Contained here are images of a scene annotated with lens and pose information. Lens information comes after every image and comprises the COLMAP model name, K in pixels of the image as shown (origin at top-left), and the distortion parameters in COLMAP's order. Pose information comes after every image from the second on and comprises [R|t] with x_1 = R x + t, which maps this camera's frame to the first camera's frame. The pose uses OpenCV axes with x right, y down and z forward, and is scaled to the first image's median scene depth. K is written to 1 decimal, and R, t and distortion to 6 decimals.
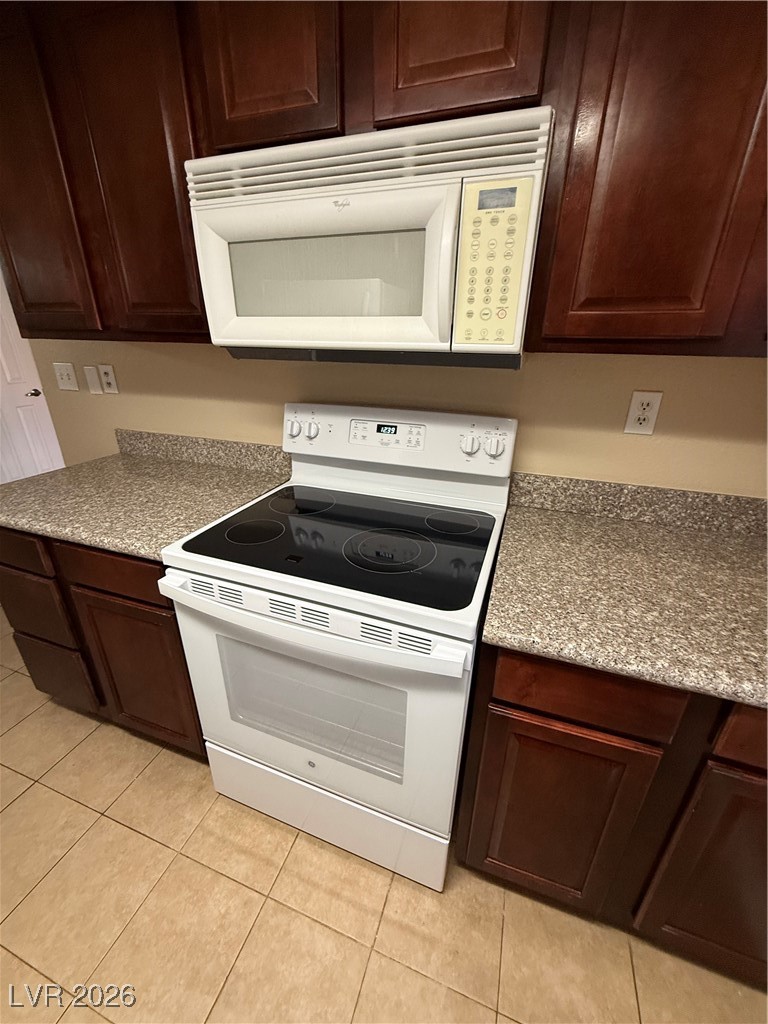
lens RADIAL K [[406.7, 0, 384.0], [0, 406.7, 512.0], [0, 0, 1]] dist [0.000929, 0.000029]
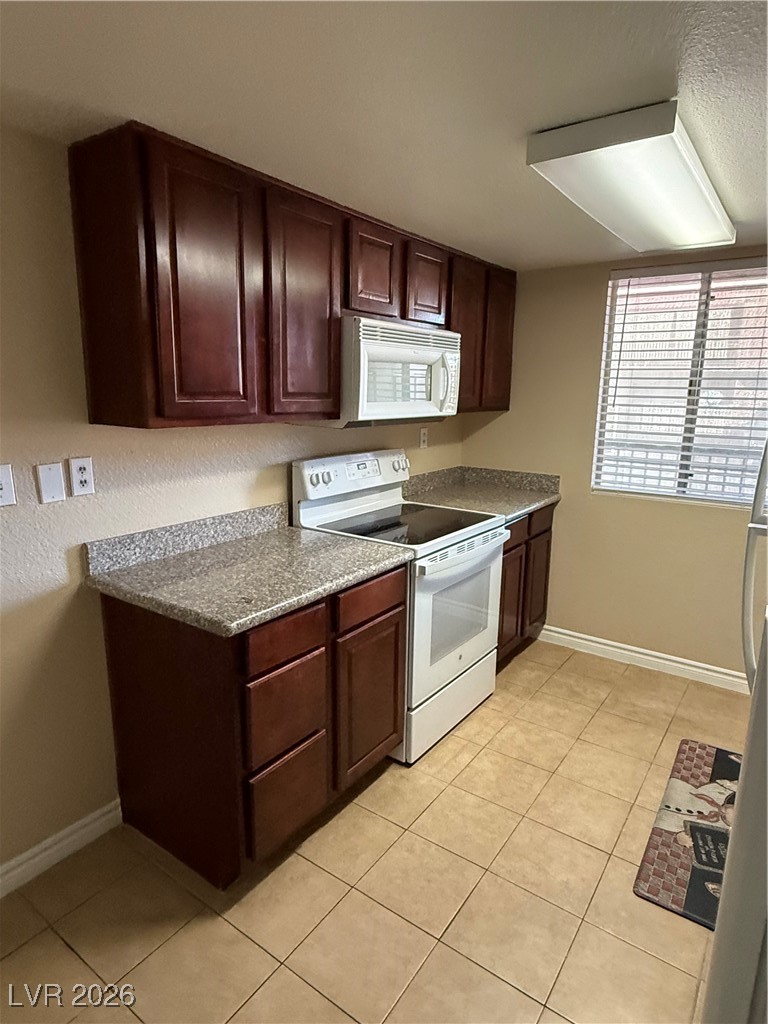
lens RADIAL K [[597.4, 0, 384.0], [0, 597.4, 512.0], [0, 0, 1]] dist [-0.001696, 0.000520]
pose [[0.271441, -0.206749, 0.939986, -2.123282], [0.368823, 0.924443, 0.096825, -0.235812], [-0.888982, 0.320407, 0.327186, 0.264128]]
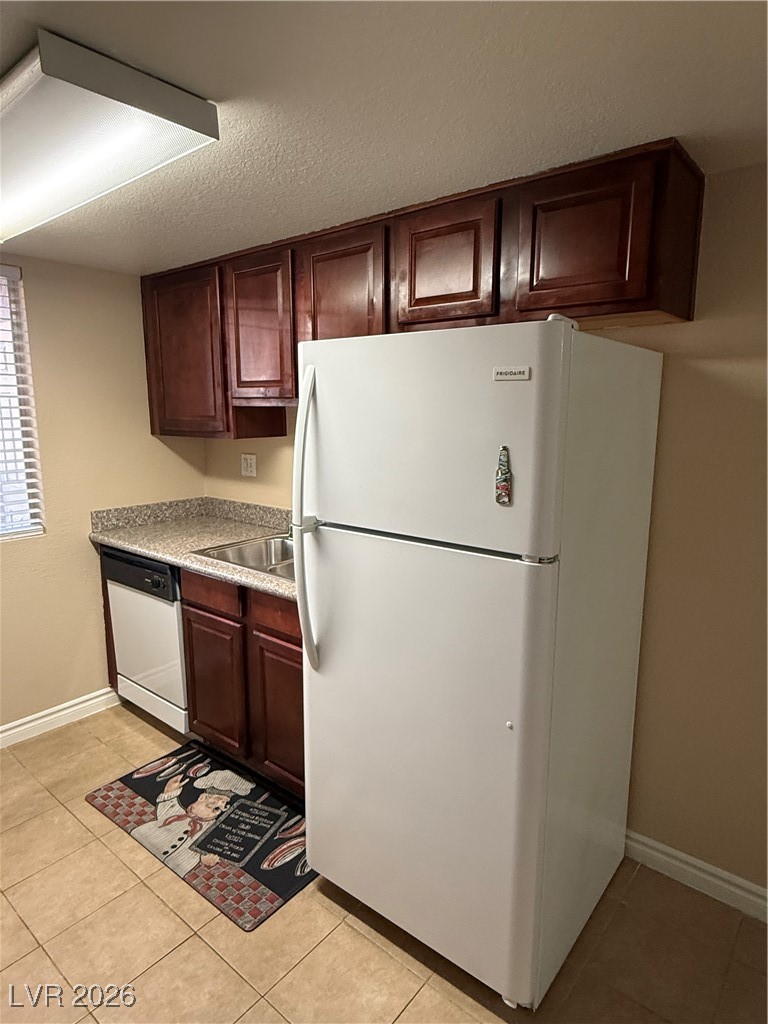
lens RADIAL K [[598.6, 0, 386.9], [0, 598.6, 506.3], [0, 0, 1]] dist [-0.000662, -0.001364]
pose [[-0.939932, -0.067599, 0.334603, -1.479422], [0.124368, 0.845016, 0.520078, -0.541937], [-0.317901, 0.530452, -0.785850, 0.970980]]
